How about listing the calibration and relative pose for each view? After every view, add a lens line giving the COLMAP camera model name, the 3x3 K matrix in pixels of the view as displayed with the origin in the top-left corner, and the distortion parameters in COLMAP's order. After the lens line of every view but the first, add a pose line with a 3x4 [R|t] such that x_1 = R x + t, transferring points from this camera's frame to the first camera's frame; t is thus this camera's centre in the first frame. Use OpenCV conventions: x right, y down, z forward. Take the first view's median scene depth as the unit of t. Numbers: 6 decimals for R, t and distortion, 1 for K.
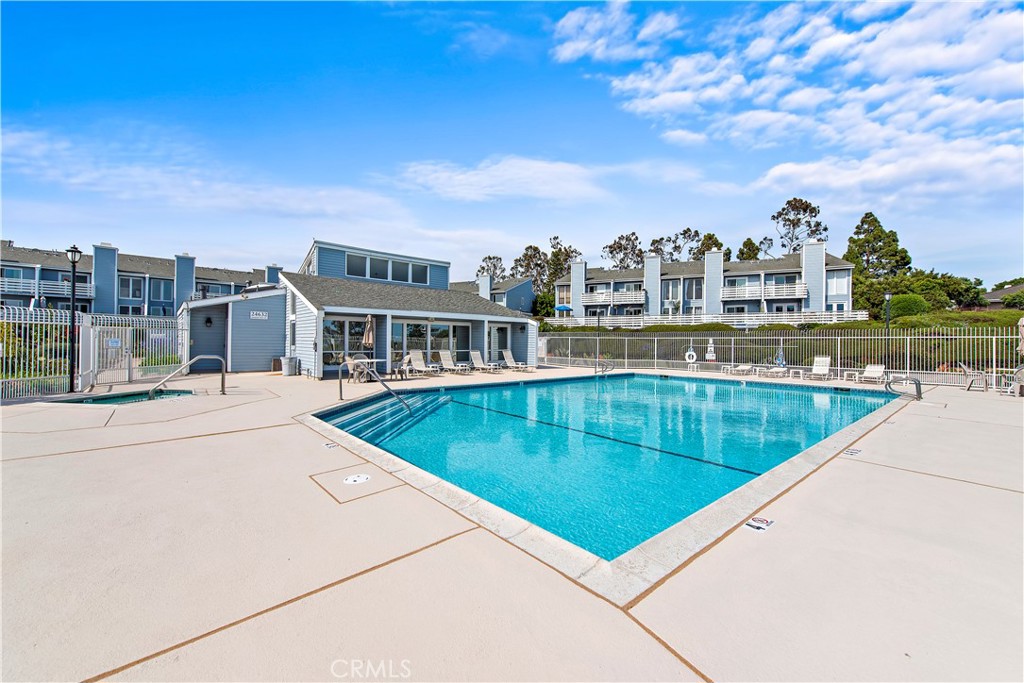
lens RADIAL K [[403.2, 0, 515.9], [0, 403.2, 341.3], [0, 0, 1]] dist [-0.001049, -0.000028]
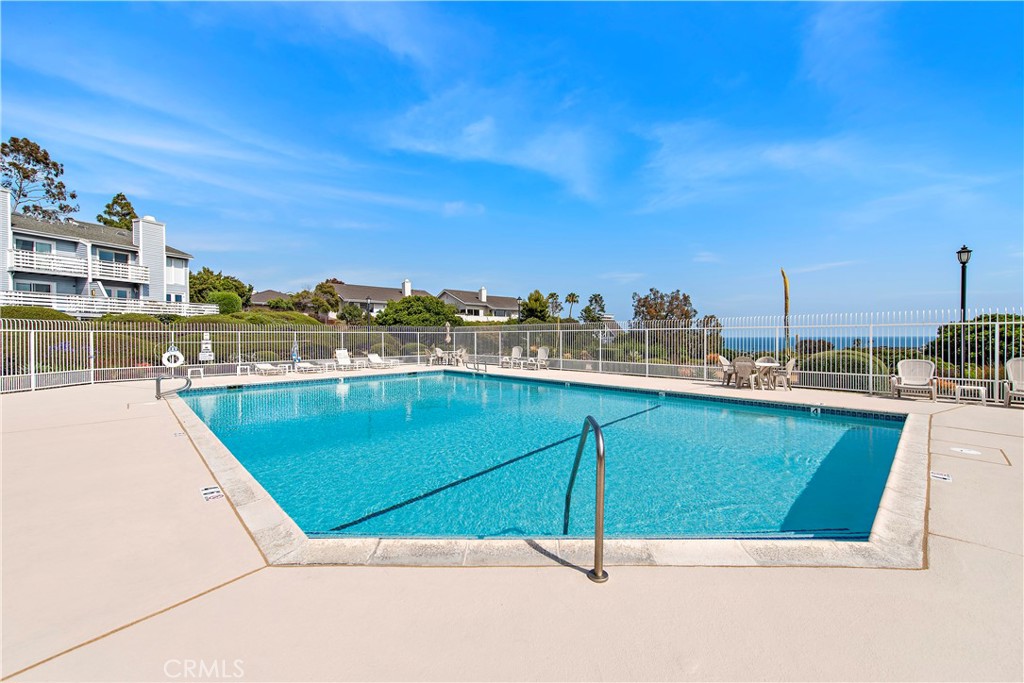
lens RADIAL K [[403.2, 0, 515.9], [0, 403.2, 337.3], [0, 0, 1]] dist [-0.001049, -0.000028]
pose [[-0.083523, -0.009394, 0.996462, -0.188018], [0.000218, 0.999955, 0.009445, -0.002928], [-0.996506, 0.001006, -0.083517, 0.289357]]
